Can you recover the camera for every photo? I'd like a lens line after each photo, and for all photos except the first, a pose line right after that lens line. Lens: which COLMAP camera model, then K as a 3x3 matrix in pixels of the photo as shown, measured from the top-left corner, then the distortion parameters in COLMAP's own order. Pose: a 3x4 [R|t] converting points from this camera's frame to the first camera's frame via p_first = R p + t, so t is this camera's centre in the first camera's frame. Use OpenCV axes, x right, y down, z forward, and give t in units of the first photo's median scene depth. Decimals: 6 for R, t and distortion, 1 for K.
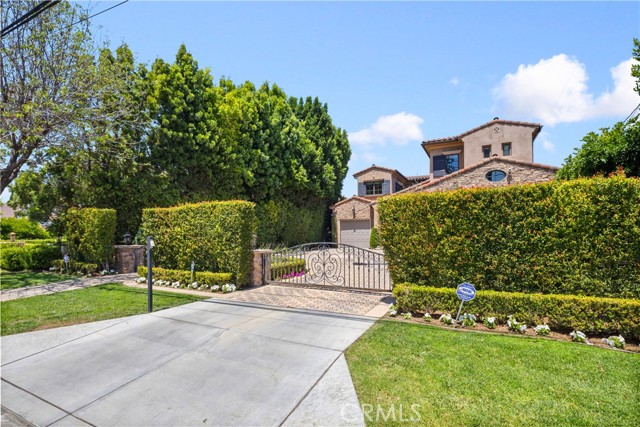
lens RADIAL K [[306.7, 0, 322.1], [0, 306.7, 234.5], [0, 0, 1]] dist [0.004146, -0.002400]
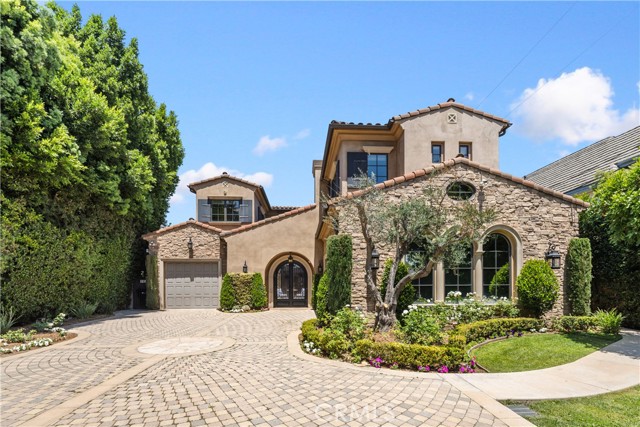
lens RADIAL K [[306.7, 0, 320.8], [0, 306.7, 281.3], [0, 0, 1]] dist [0.004146, -0.002400]
pose [[0.861601, 0.004660, 0.507565, 0.036678], [-0.005121, 0.999987, -0.000487, -0.016751], [-0.507561, -0.002179, 0.861613, 0.641786]]
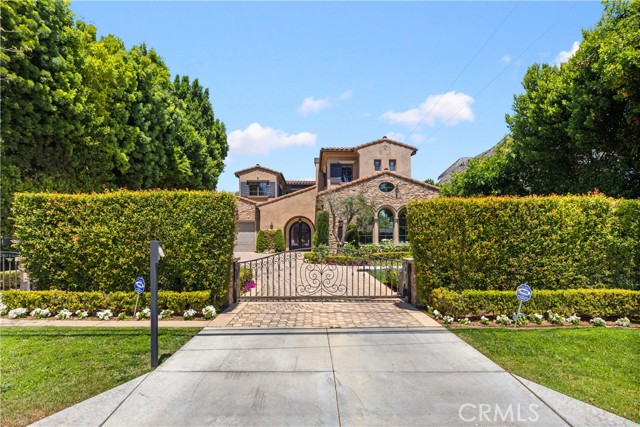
lens RADIAL K [[306.7, 0, 320.5], [0, 306.7, 237.3], [0, 0, 1]] dist [0.004146, -0.002400]
pose [[0.880133, 0.007869, 0.474662, -0.196877], [-0.007701, 0.999968, -0.002299, -0.000362], [-0.474665, -0.001632, 0.880165, 0.112433]]
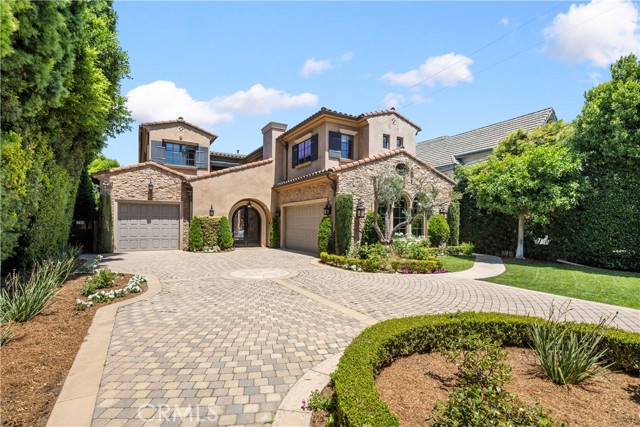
lens RADIAL K [[306.7, 0, 318.4], [0, 306.7, 225.4], [0, 0, 1]] dist [0.004146, -0.002400]
pose [[0.536793, 0.007553, 0.843680, -0.372454], [-0.015339, 0.999882, 0.000808, -0.017432], [-0.843574, -0.013375, 0.536846, 0.724836]]
